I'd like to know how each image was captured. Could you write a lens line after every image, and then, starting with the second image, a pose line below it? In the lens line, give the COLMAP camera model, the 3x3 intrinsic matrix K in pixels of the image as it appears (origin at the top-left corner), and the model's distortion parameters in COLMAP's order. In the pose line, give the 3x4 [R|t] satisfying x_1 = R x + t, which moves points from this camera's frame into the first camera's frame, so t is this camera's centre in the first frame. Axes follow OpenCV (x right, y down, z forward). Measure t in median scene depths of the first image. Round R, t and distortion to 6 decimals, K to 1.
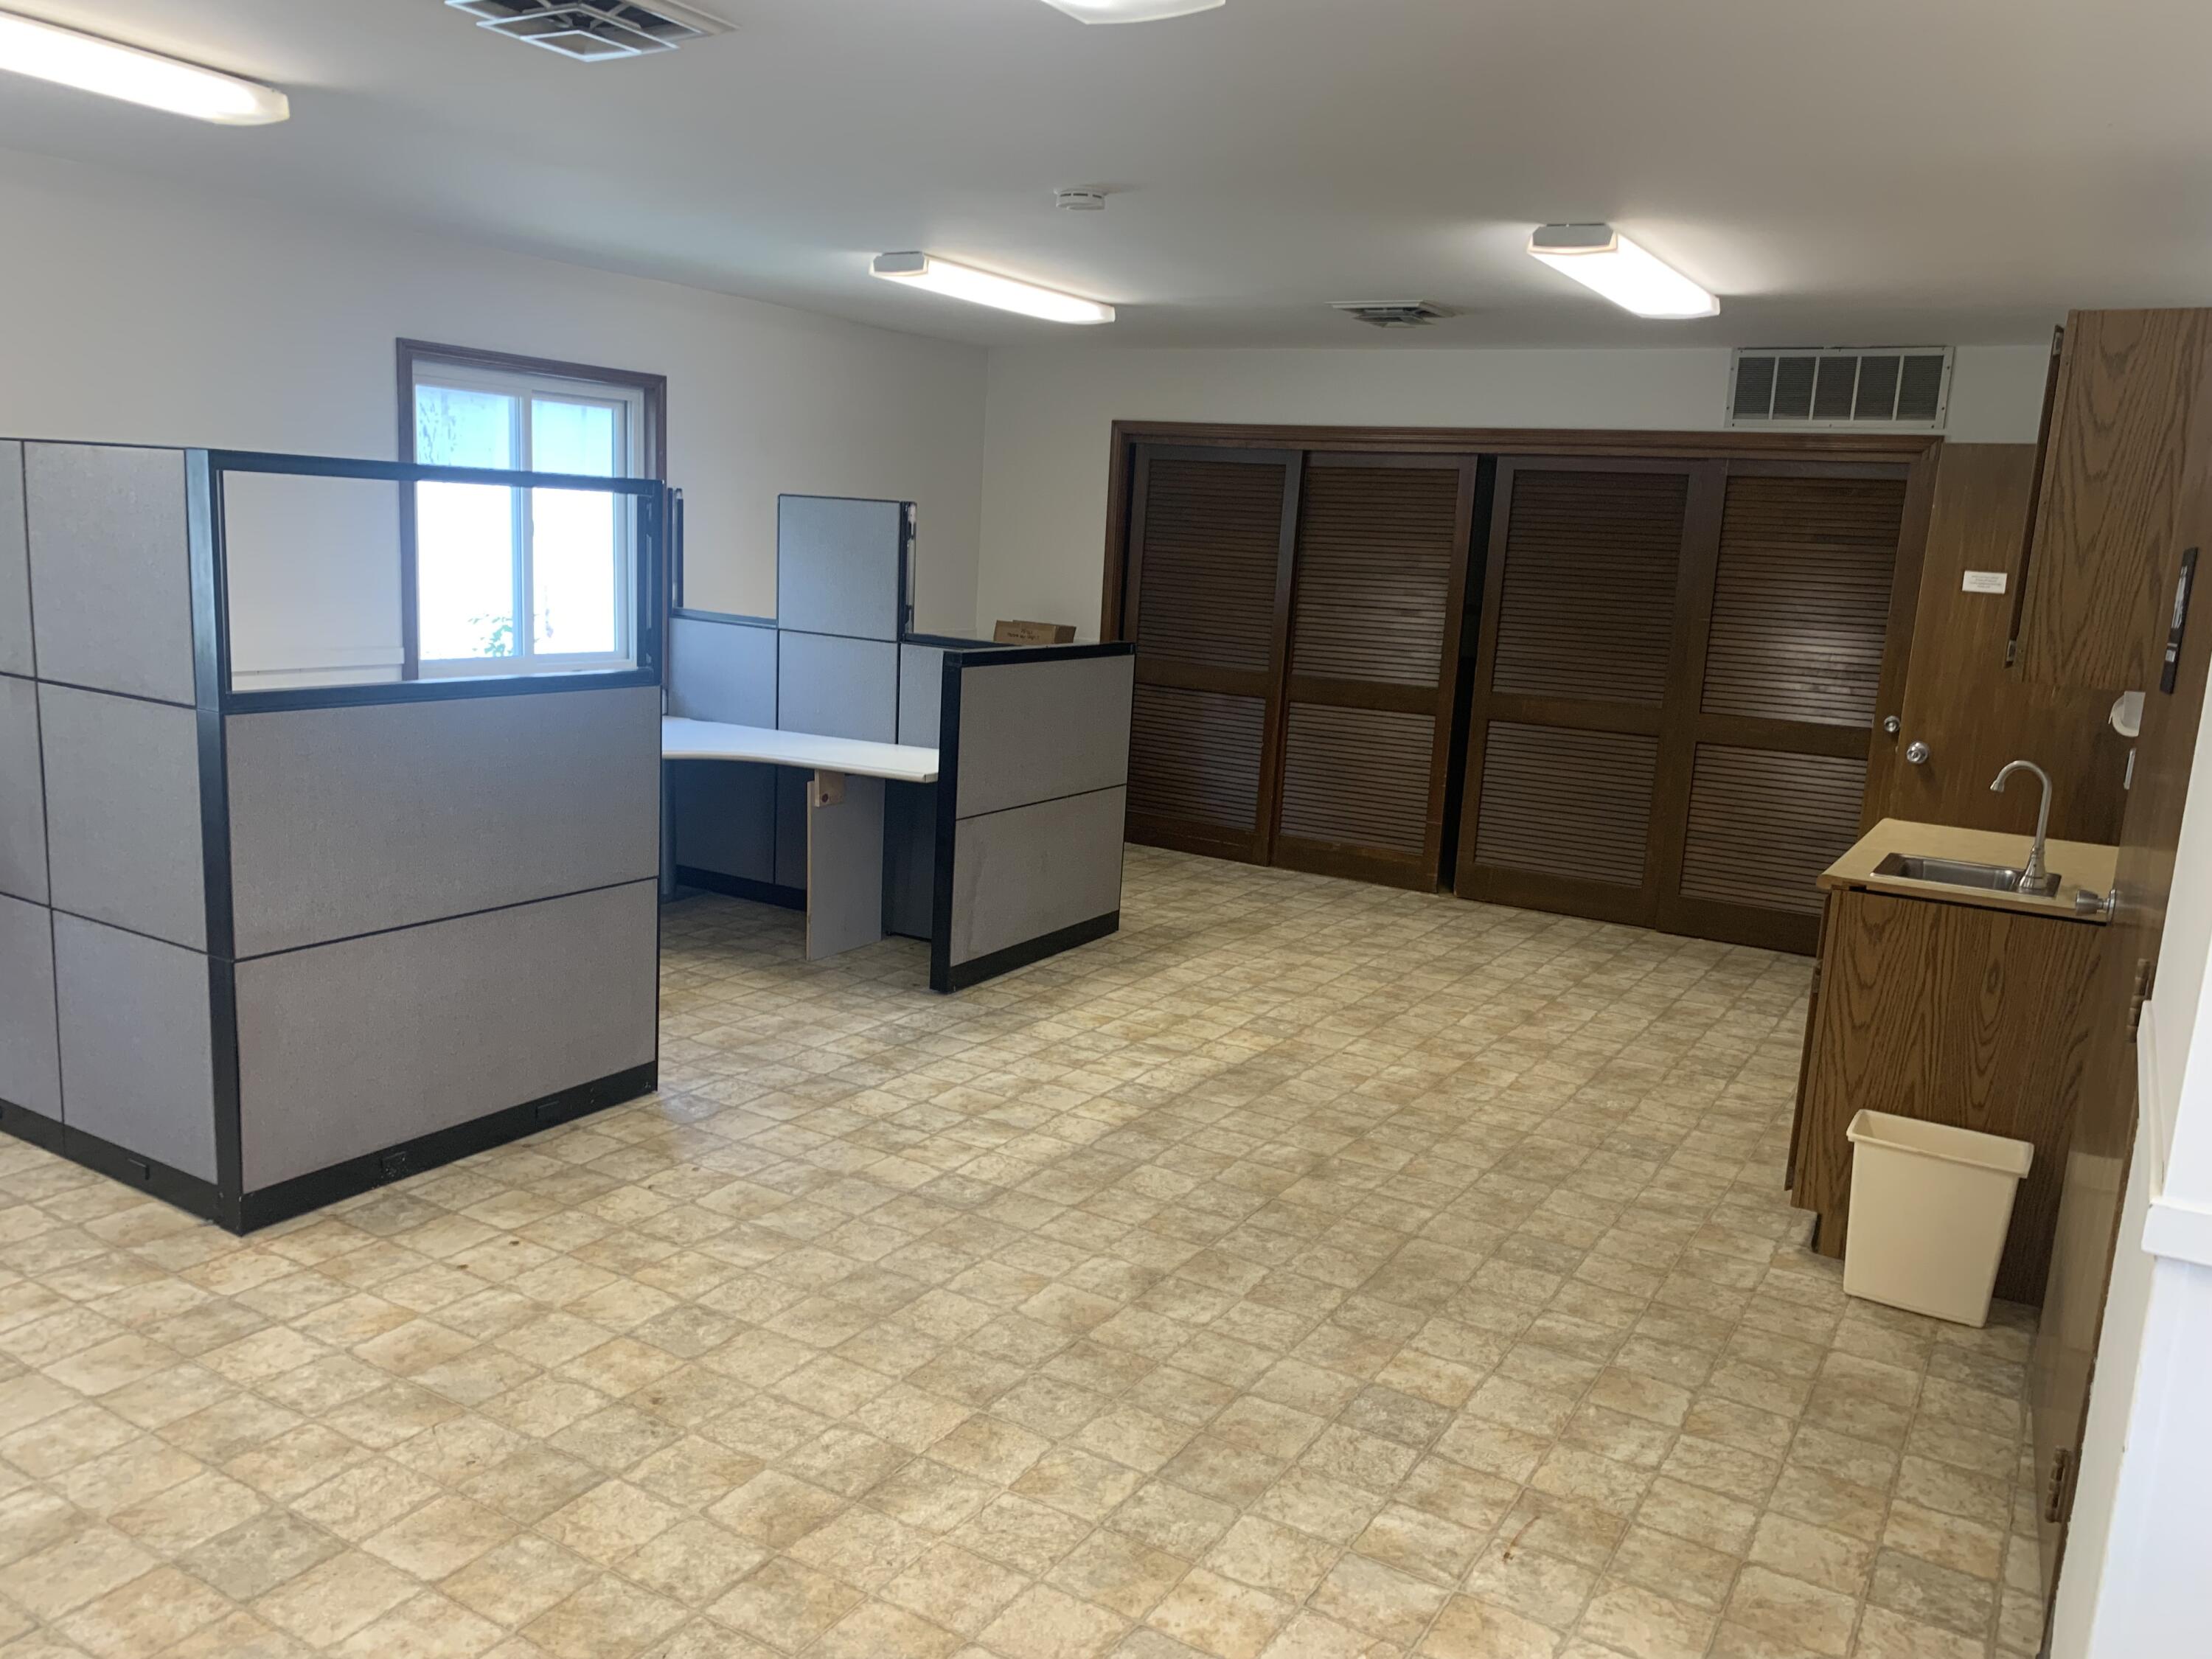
lens RADIAL K [[1675.3, 0, 1095.2], [0, 1675.3, 828.5], [0, 0, 1]] dist [0.003671, -0.037135]
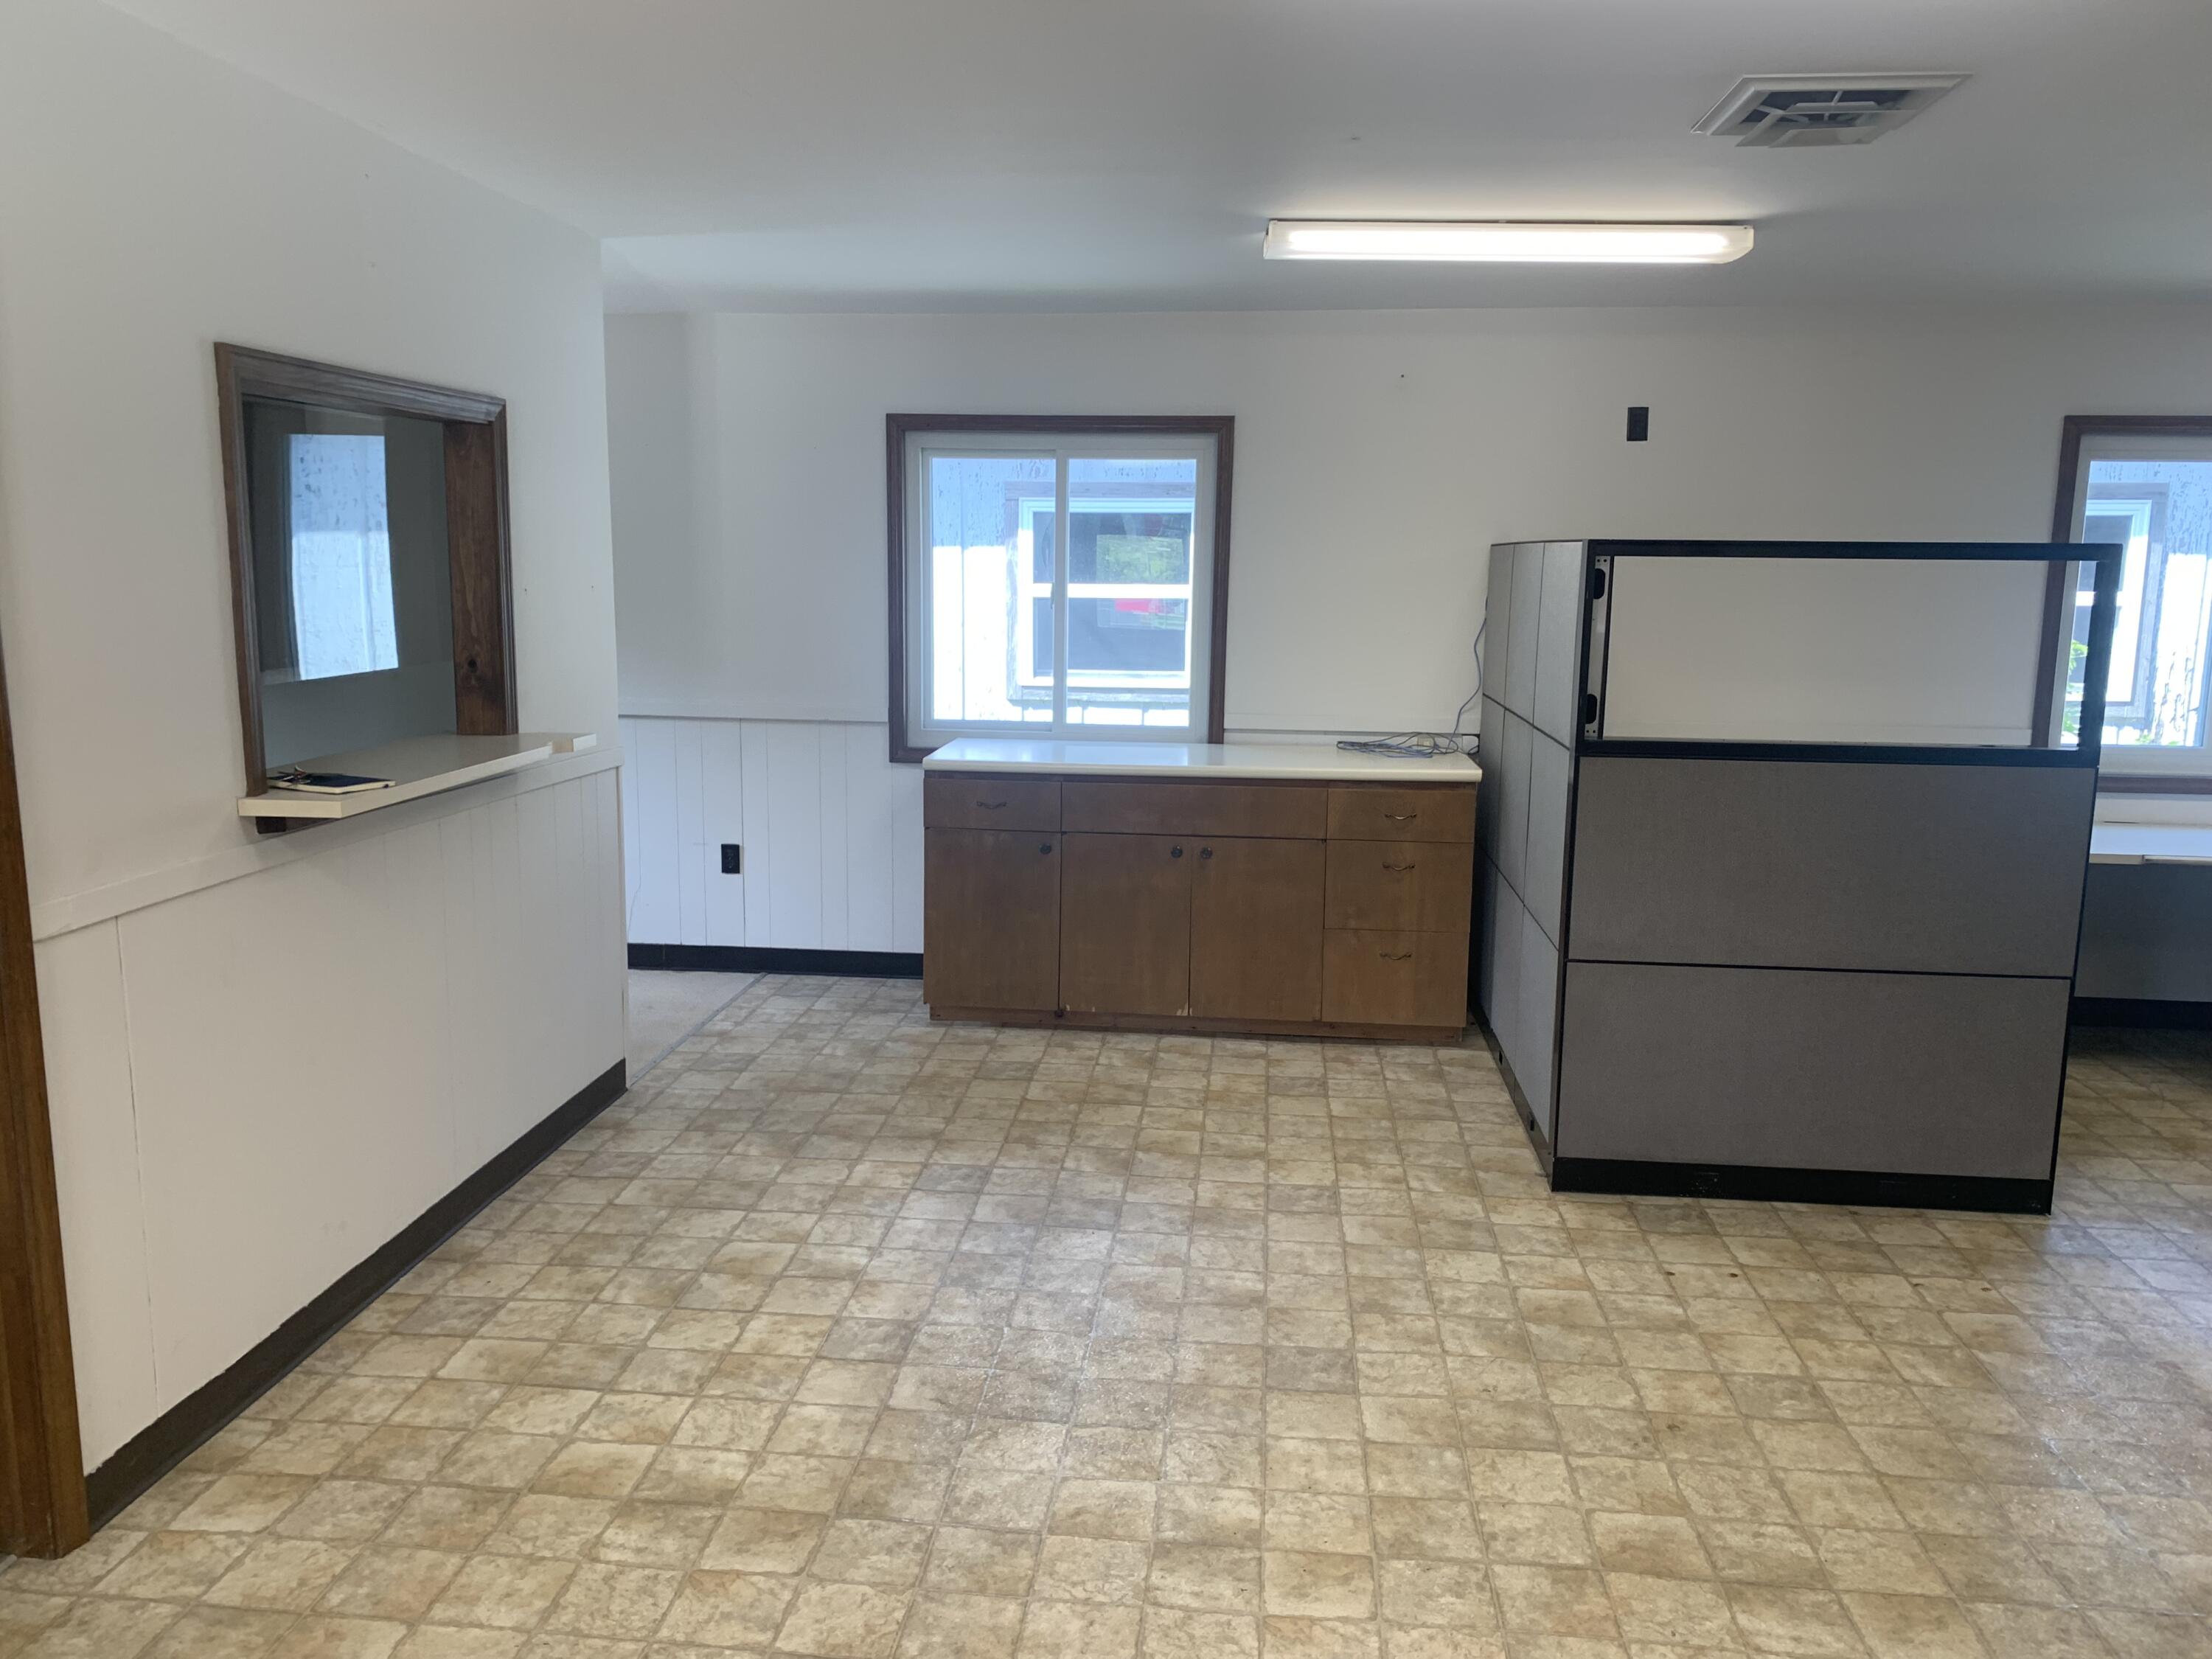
lens RADIAL K [[1675.3, 0, 1090.3], [0, 1675.3, 818.8], [0, 0, 1]] dist [0.003671, -0.037135]
pose [[0.411596, 0.089540, -0.906957, 0.444075], [-0.146826, 0.988677, 0.030975, -0.009631], [0.899461, 0.120416, 0.420082, 0.172855]]
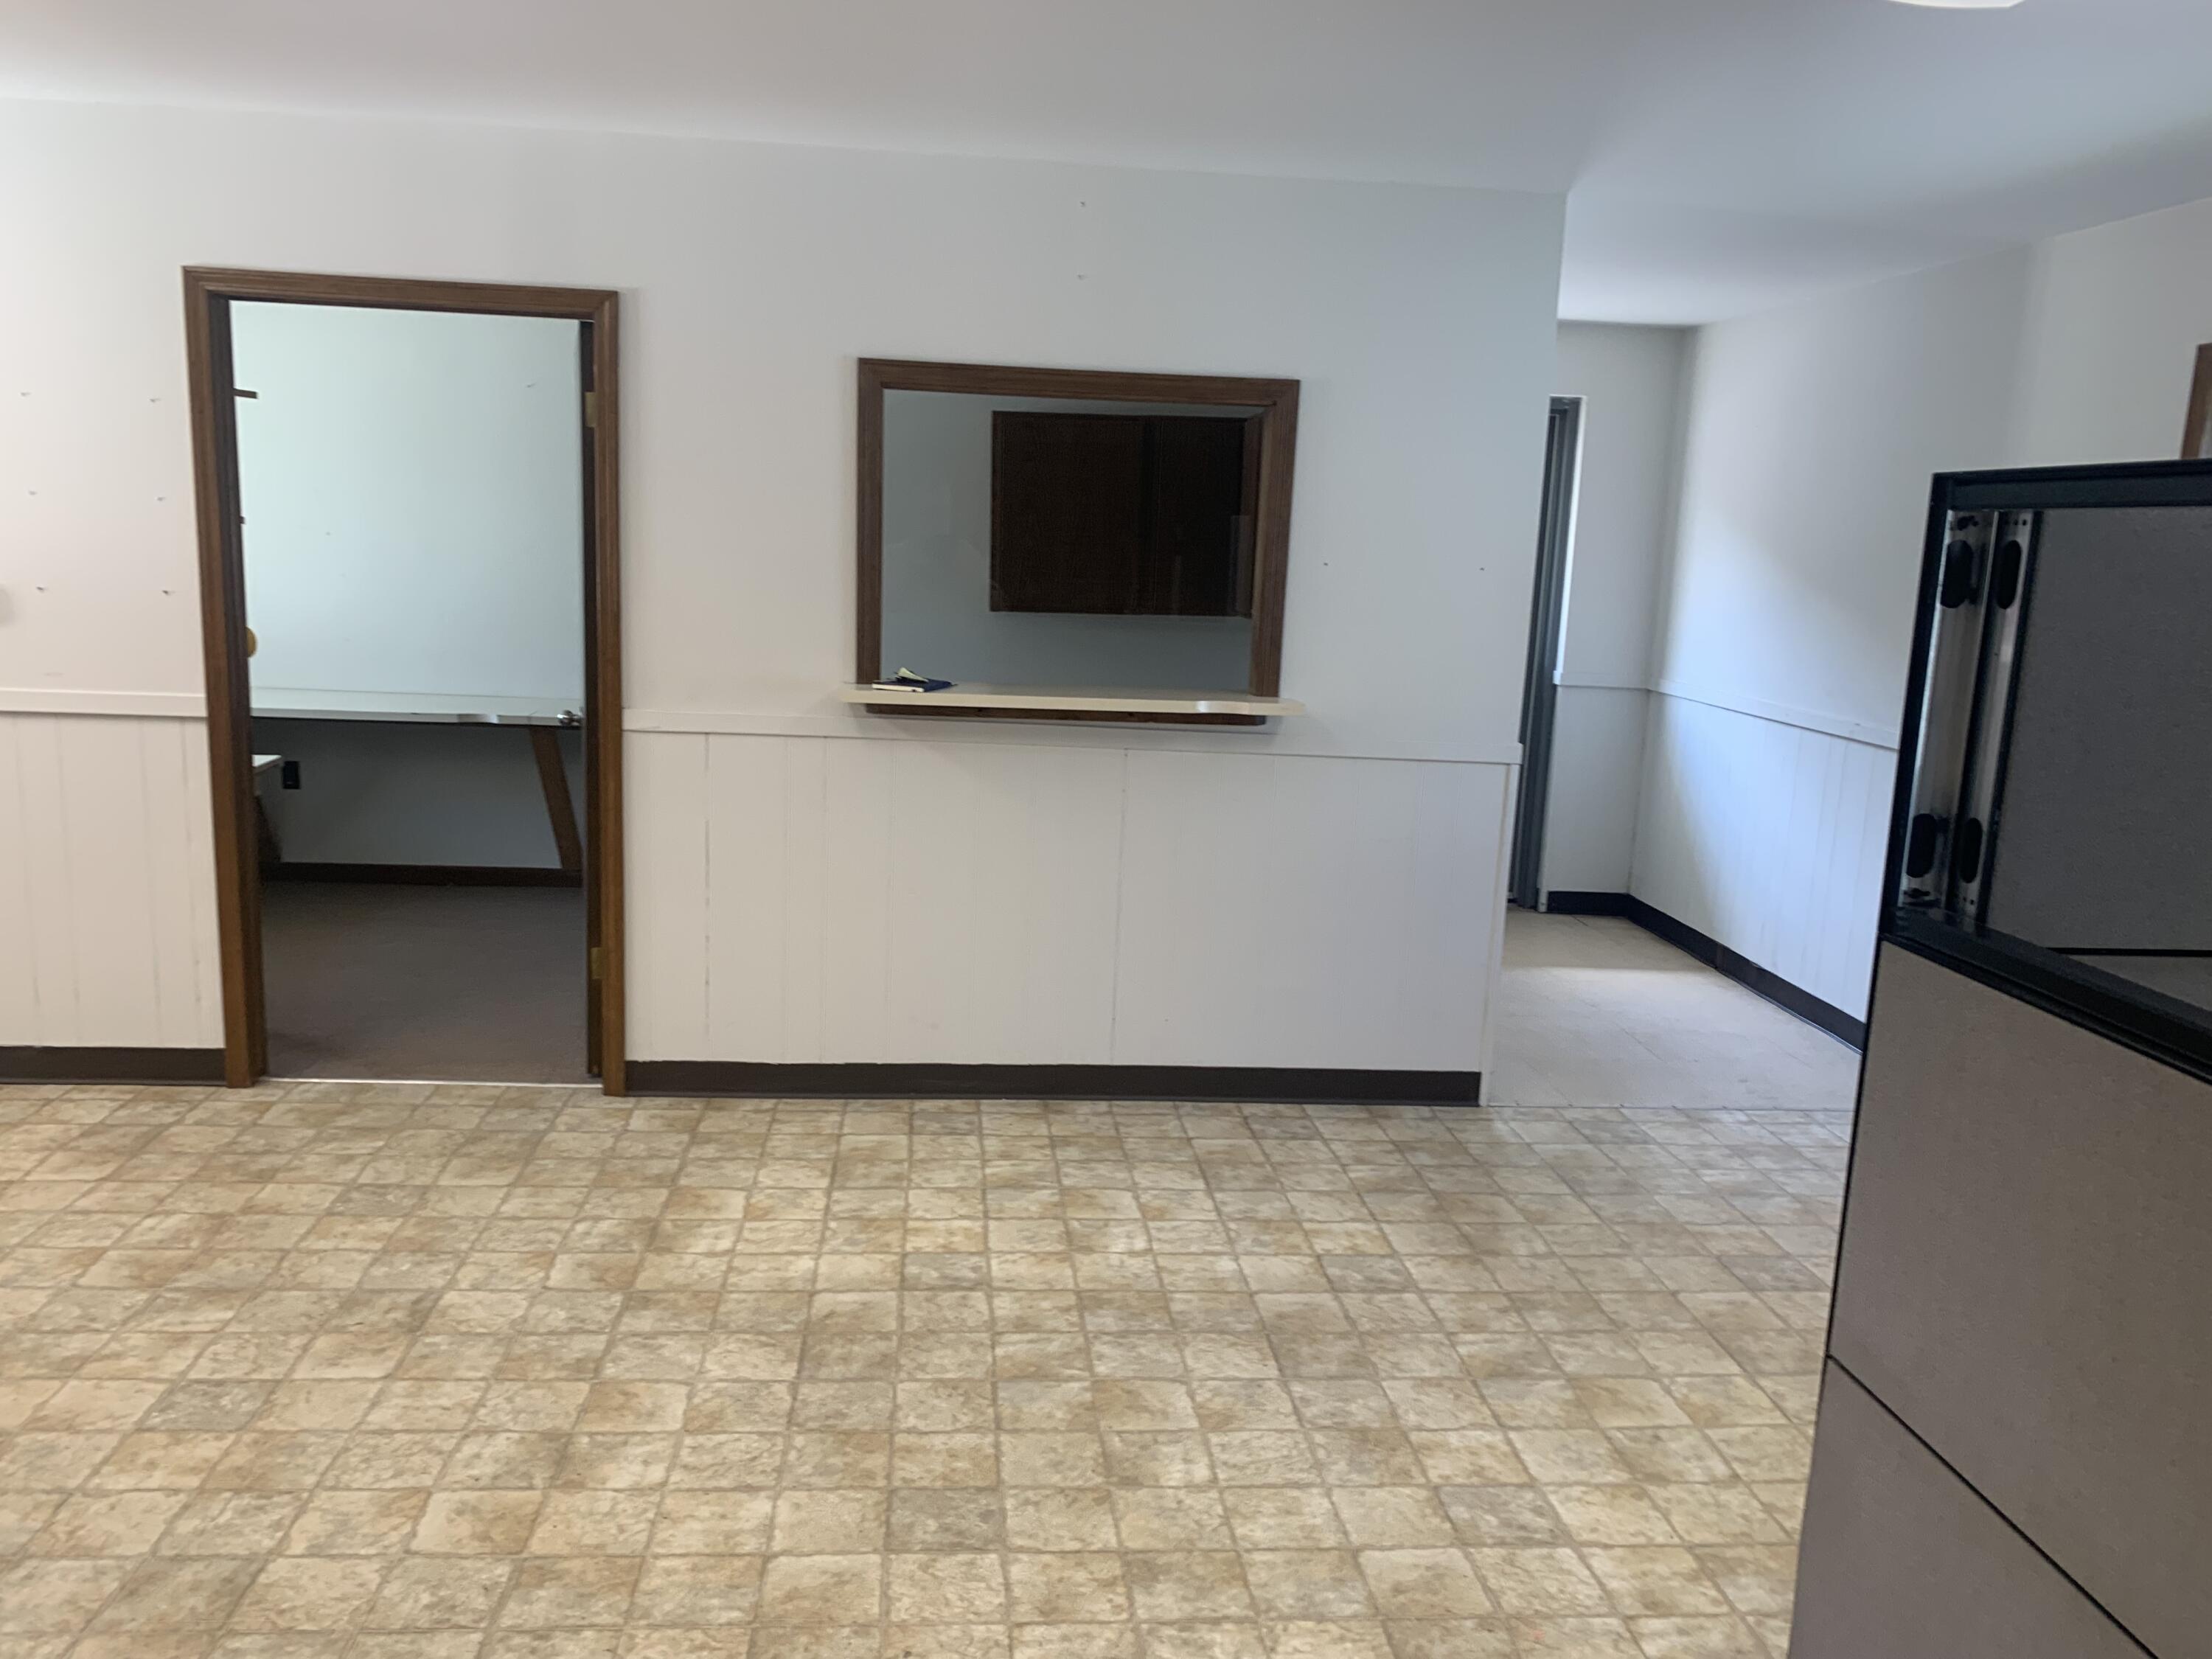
lens RADIAL K [[1783.7, 0, 1098.4], [0, 1783.7, 831.5], [0, 0, 1]] dist [0.029679, -0.041185]
pose [[-0.806870, 0.005946, -0.590699, 0.058175], [-0.199723, 0.938318, 0.282259, -0.222994], [0.555942, 0.345723, -0.755913, 1.302393]]
